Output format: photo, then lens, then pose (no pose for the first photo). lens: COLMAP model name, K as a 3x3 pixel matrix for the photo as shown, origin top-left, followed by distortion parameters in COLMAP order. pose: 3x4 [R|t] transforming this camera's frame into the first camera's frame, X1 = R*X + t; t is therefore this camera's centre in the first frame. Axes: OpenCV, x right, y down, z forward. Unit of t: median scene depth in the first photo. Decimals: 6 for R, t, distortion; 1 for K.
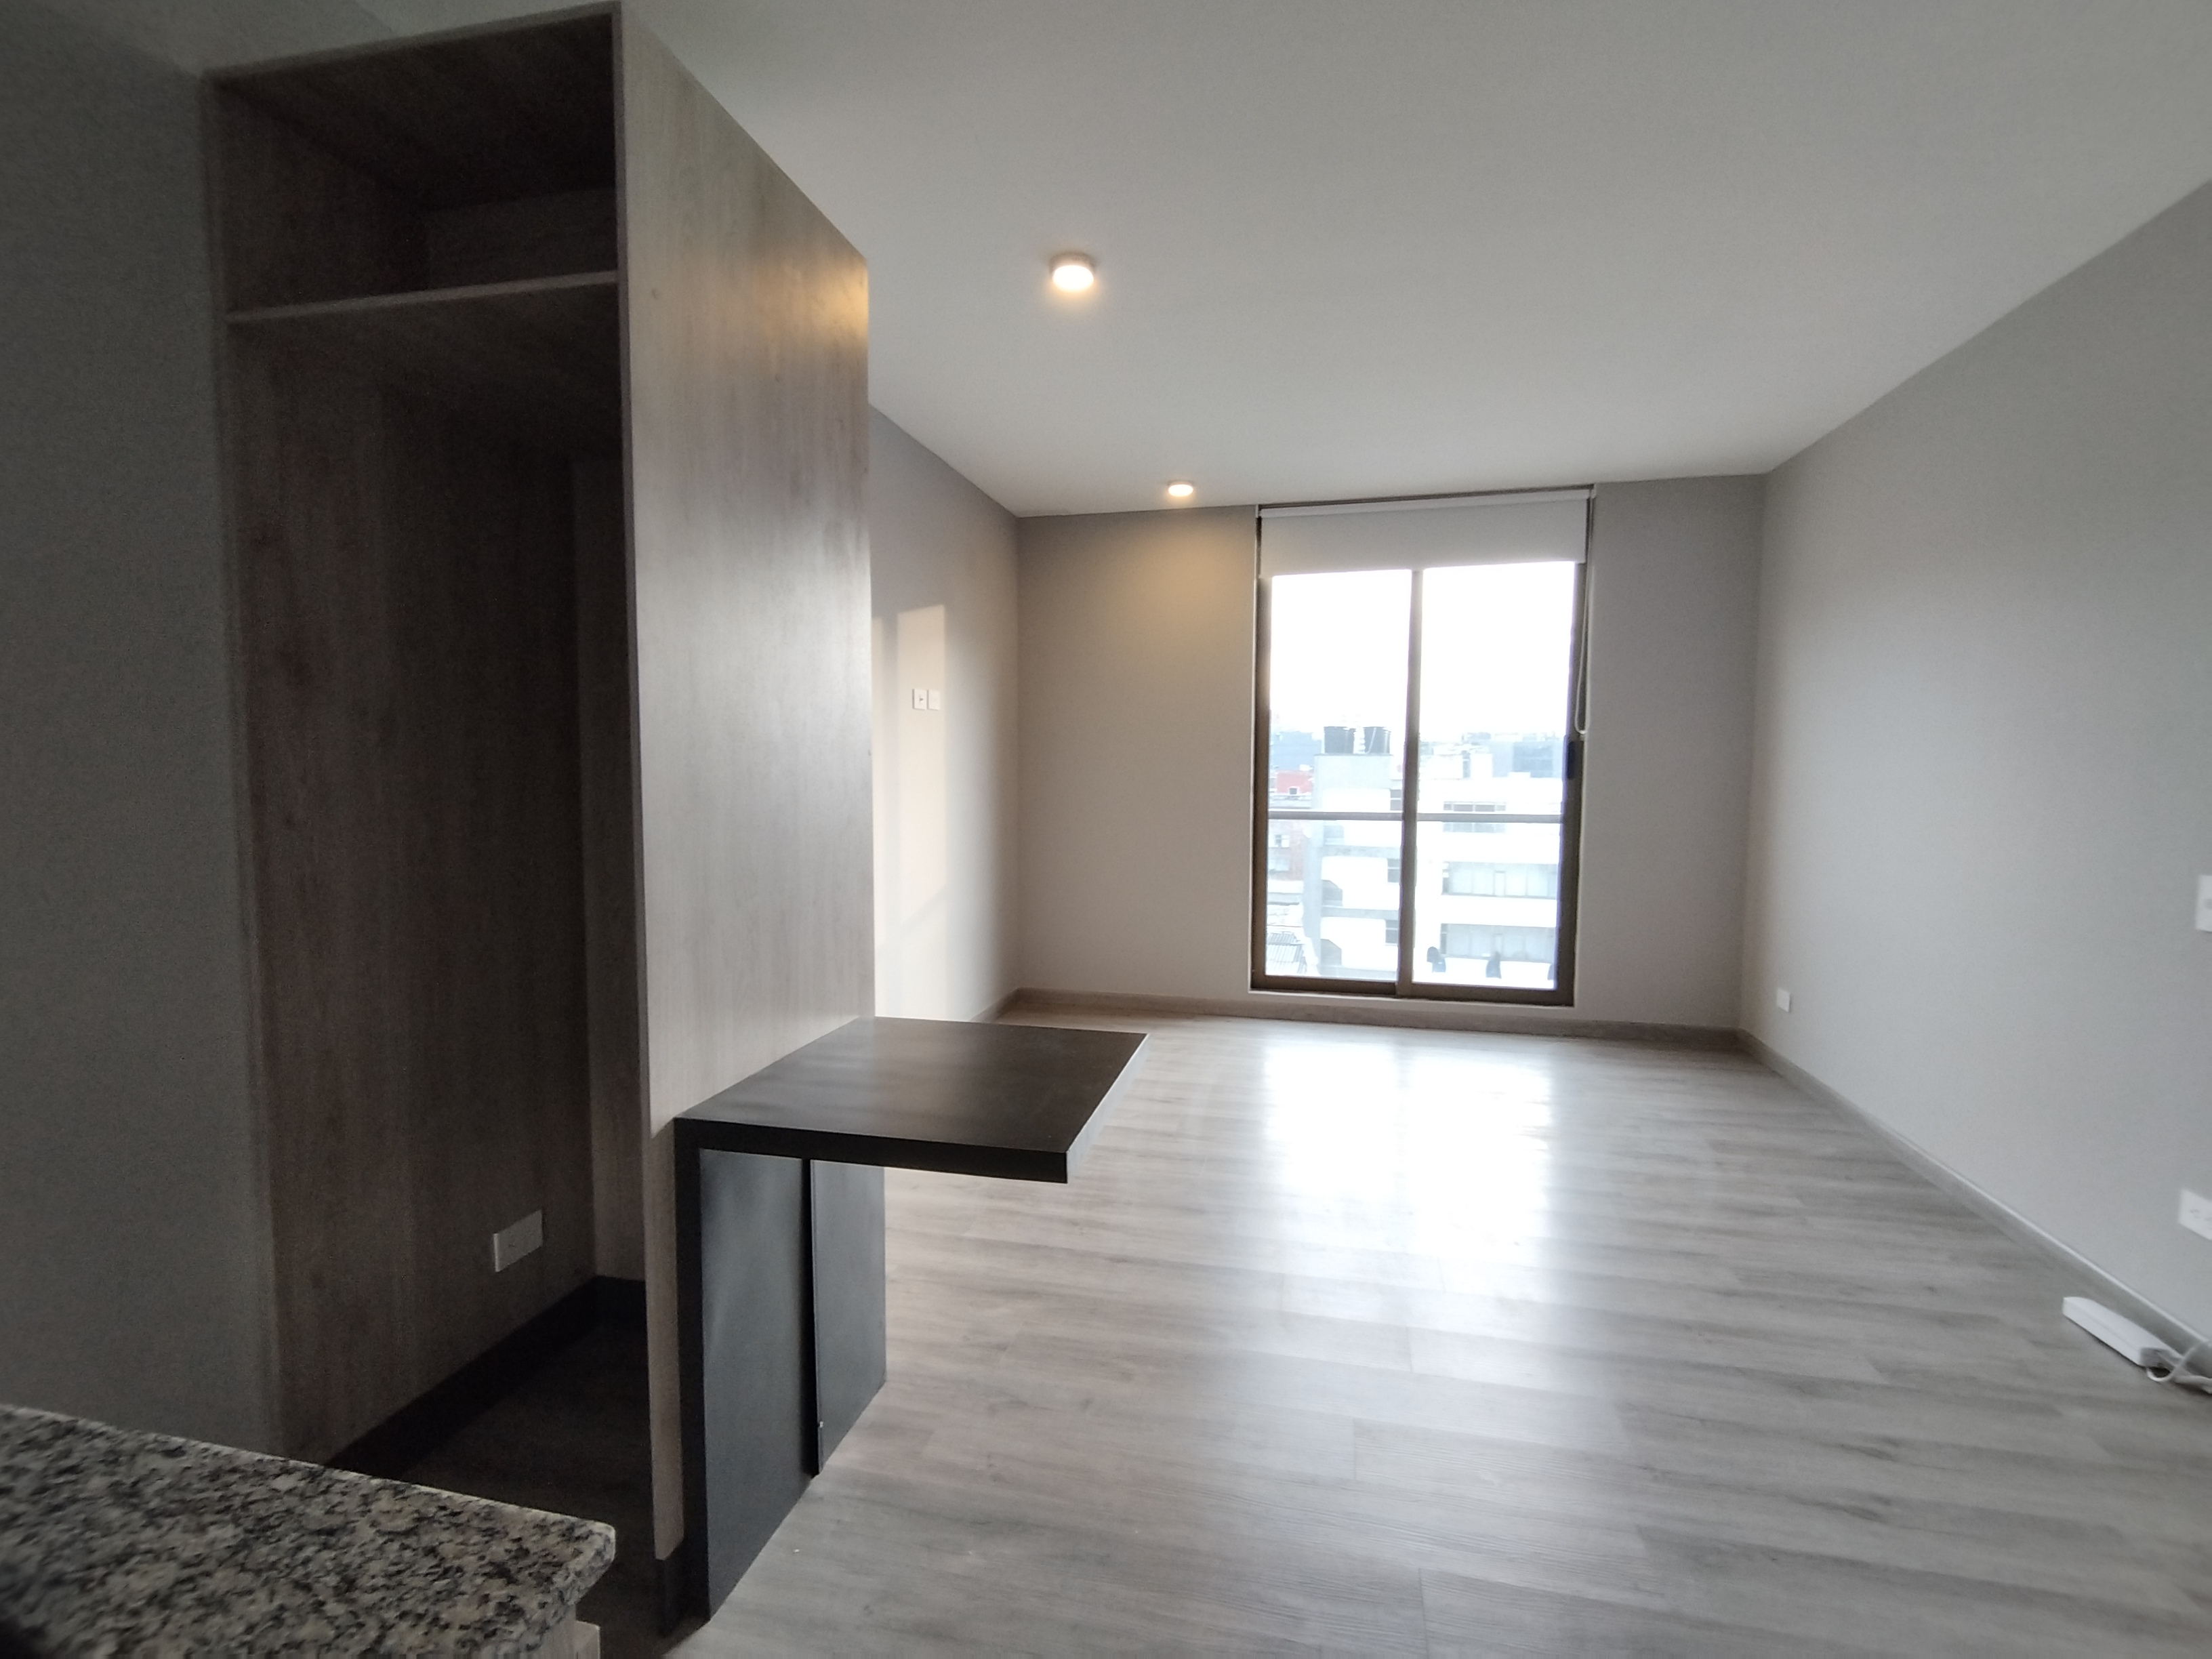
lens RADIAL K [[1013.9, 0, 1113.7], [0, 1013.9, 843.3], [0, 0, 1]] dist [-0.001607, 0.000398]
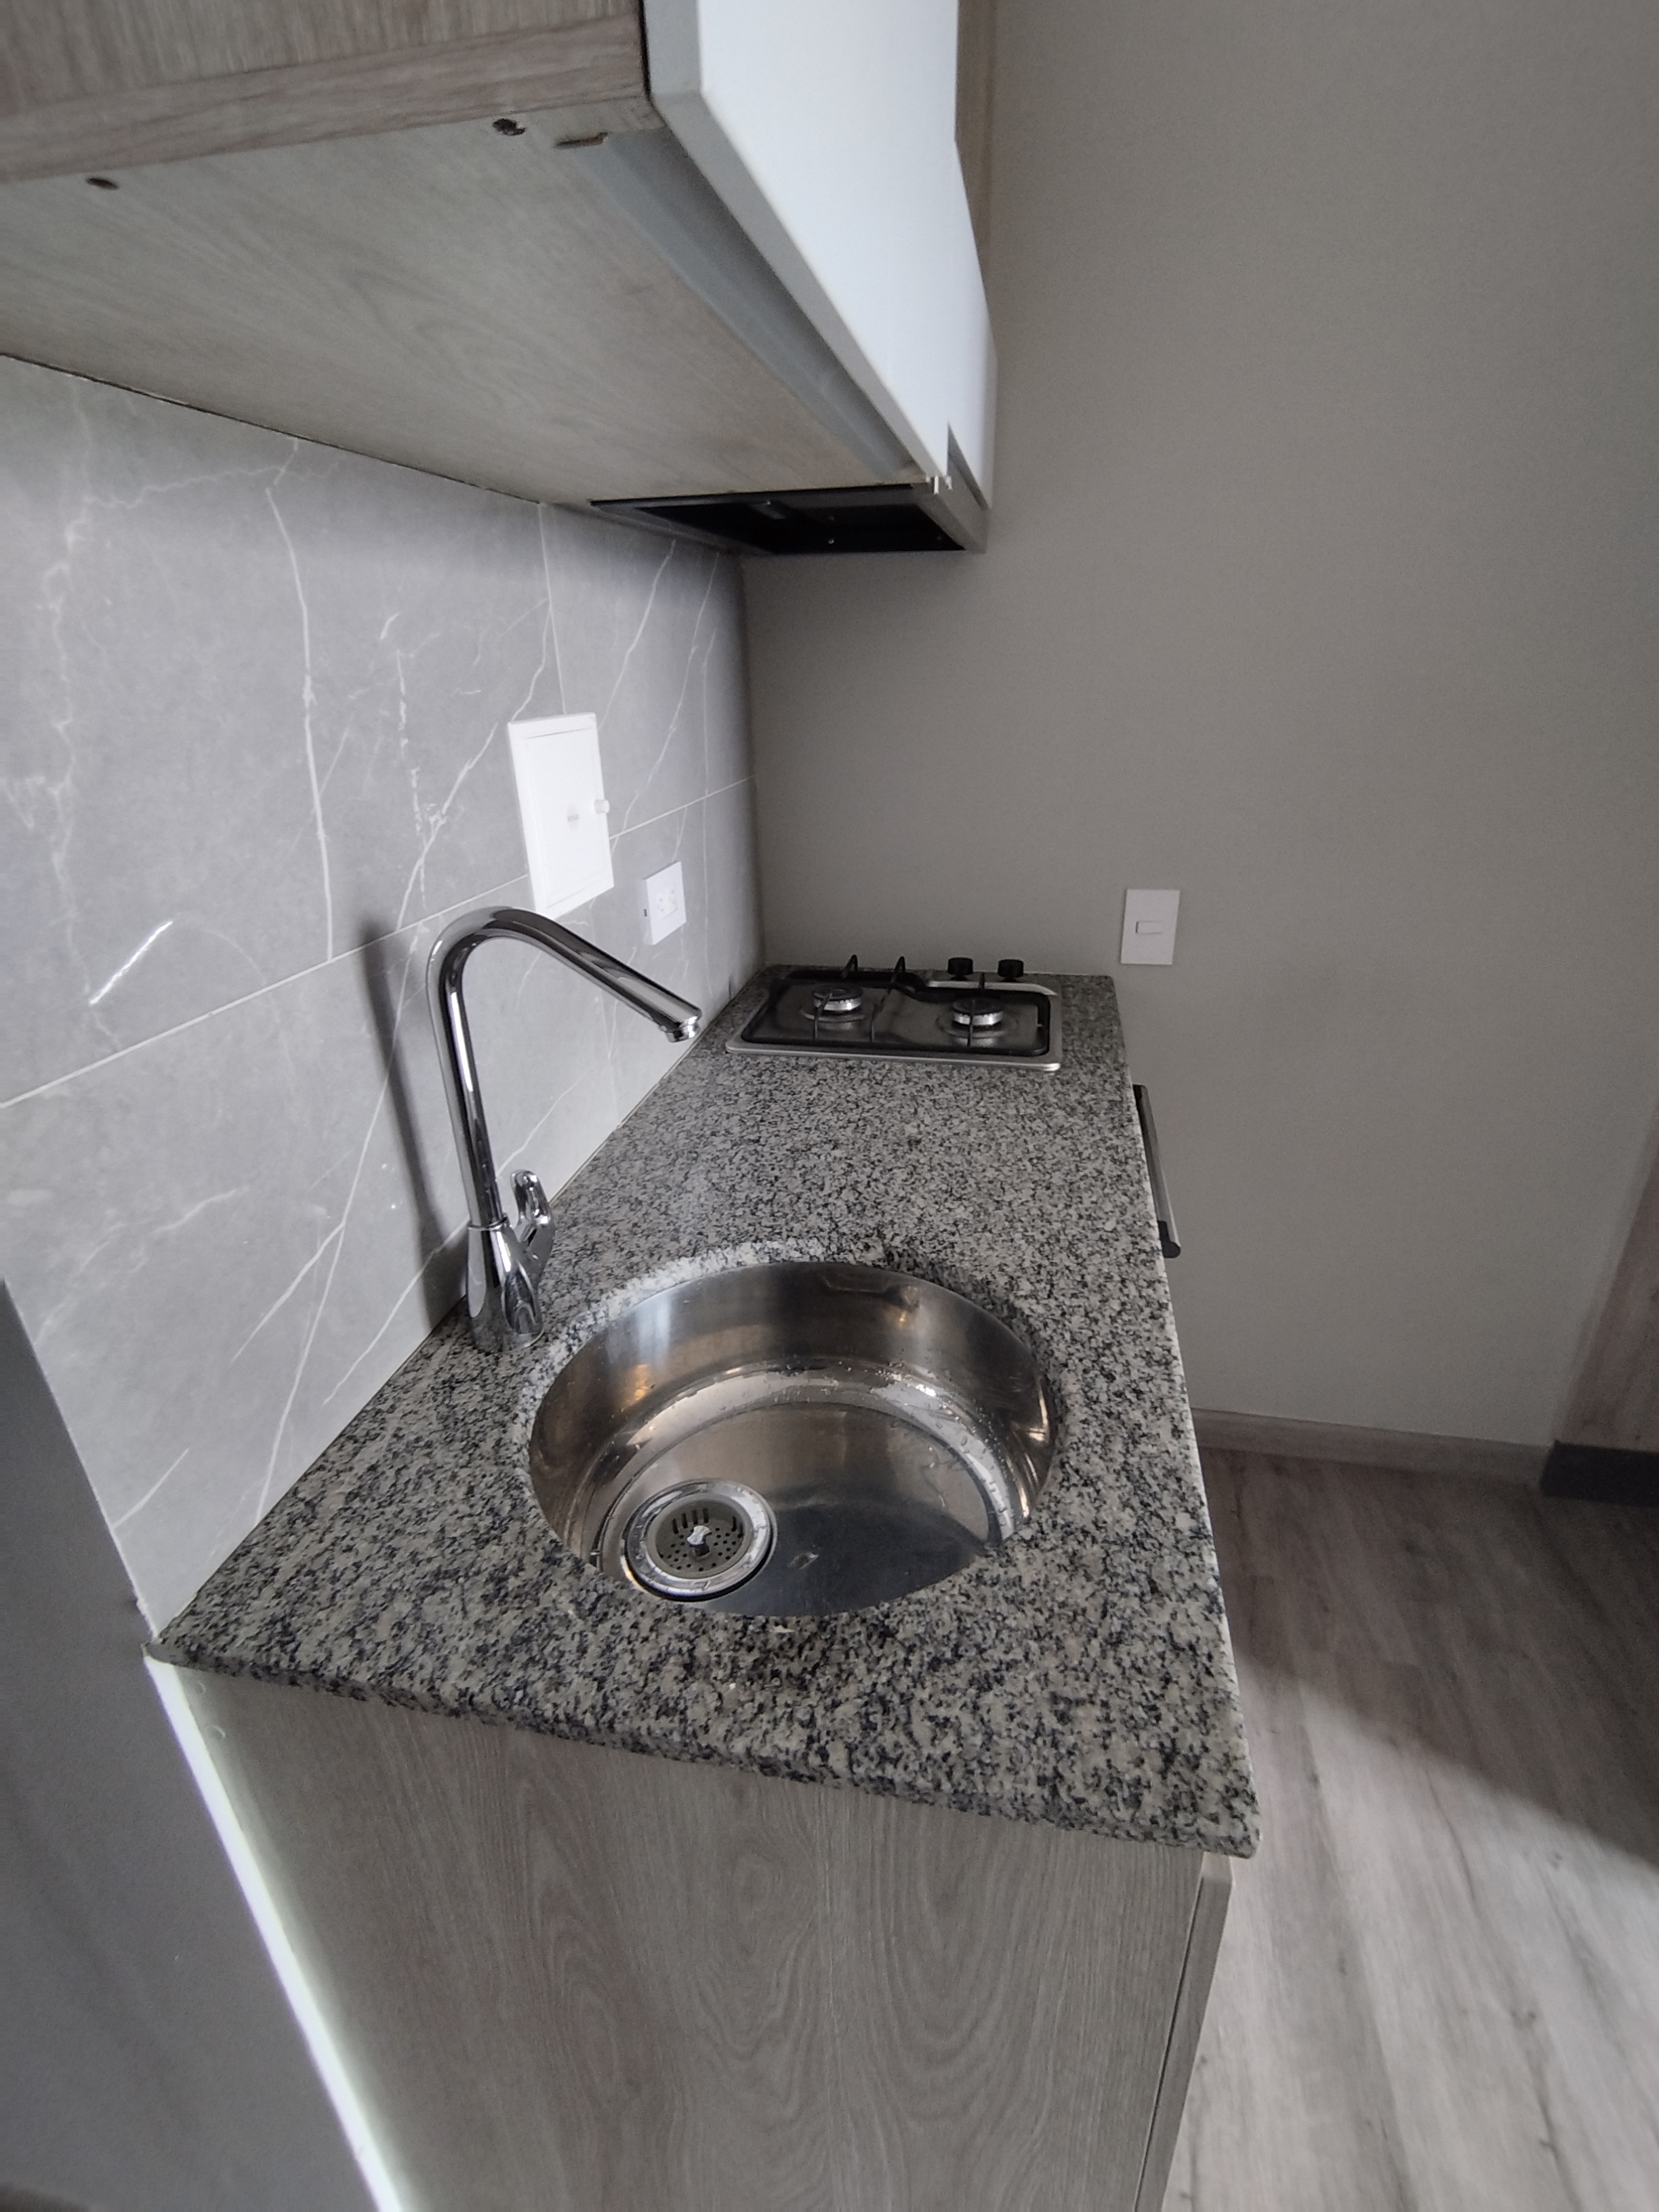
lens RADIAL K [[1013.9, 0, 825.8], [0, 1013.9, 1099.6], [0, 0, 1]] dist [-0.001607, 0.000398]
pose [[0.013604, 0.397422, -0.917535, 0.010789], [-0.050449, 0.916724, 0.396323, -0.036626], [0.998634, 0.040897, 0.032521, 0.065788]]
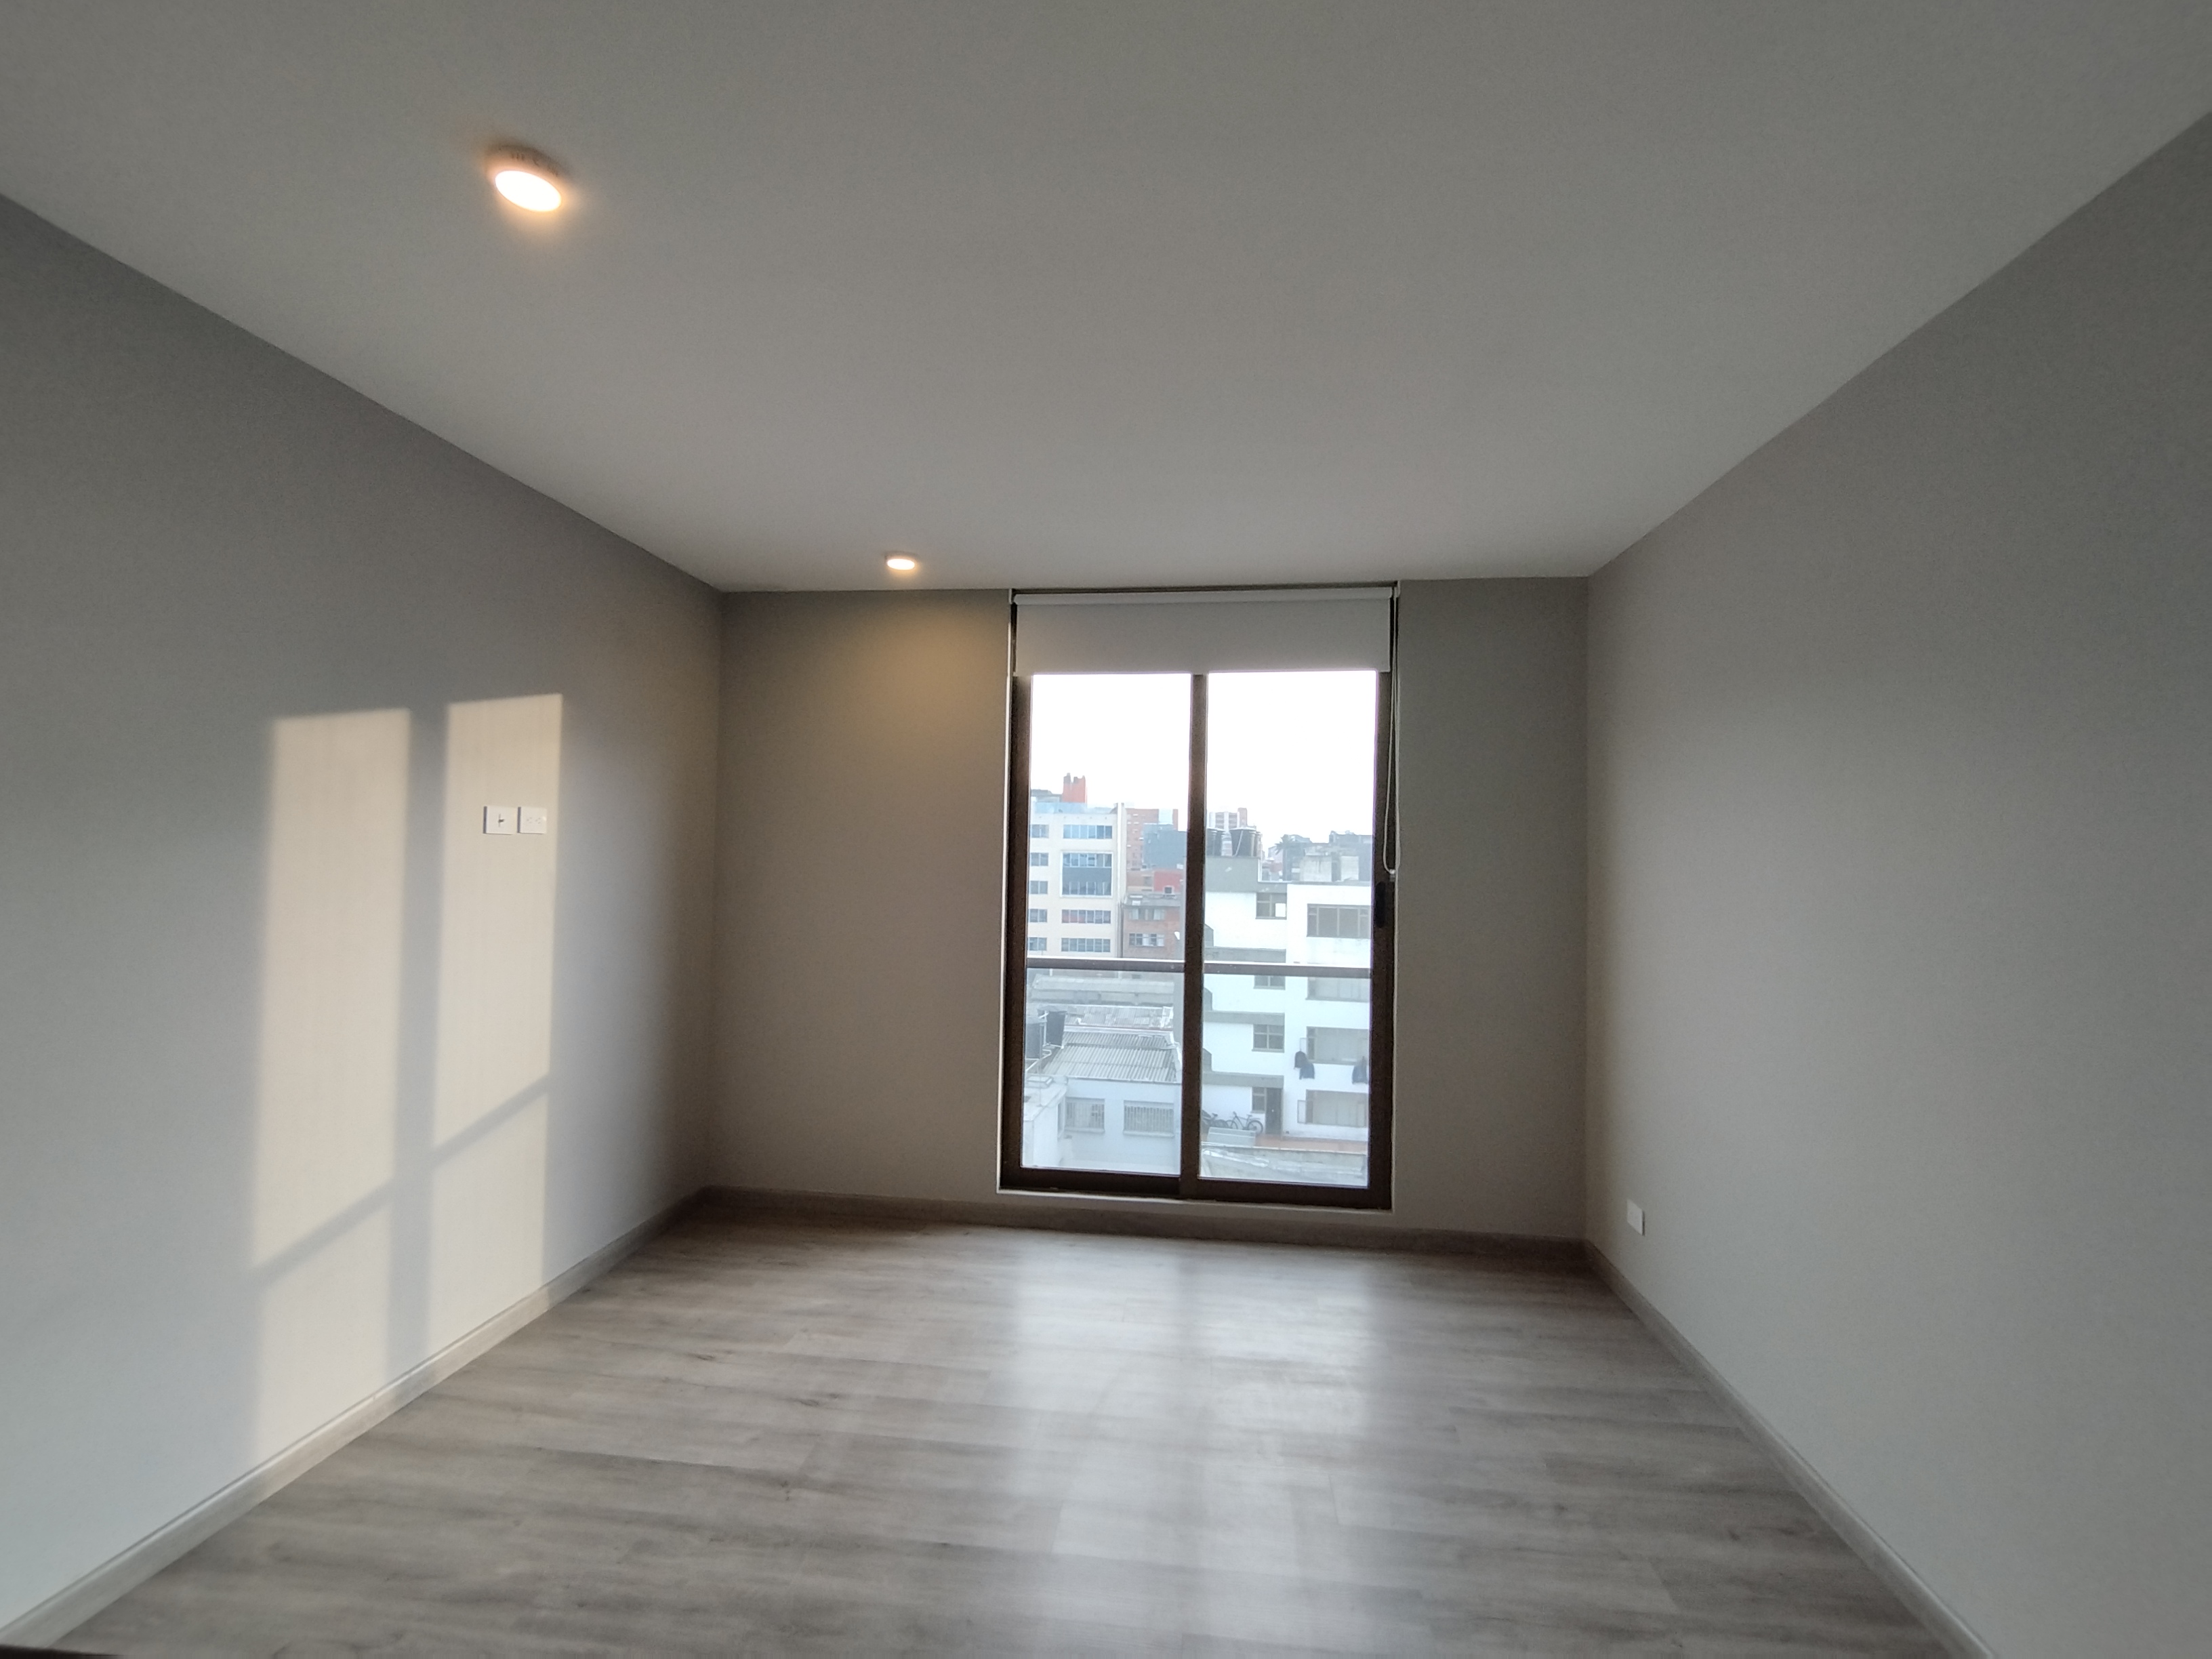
lens RADIAL K [[1020.4, 0, 1100.5], [0, 1020.4, 836.2], [0, 0, 1]] dist [-0.002068, 0.000657]
pose [[0.993910, 0.019402, 0.108475, 0.163313], [-0.008086, 0.994565, -0.103802, -0.060494], [-0.109900, 0.102292, 0.988665, 0.241158]]
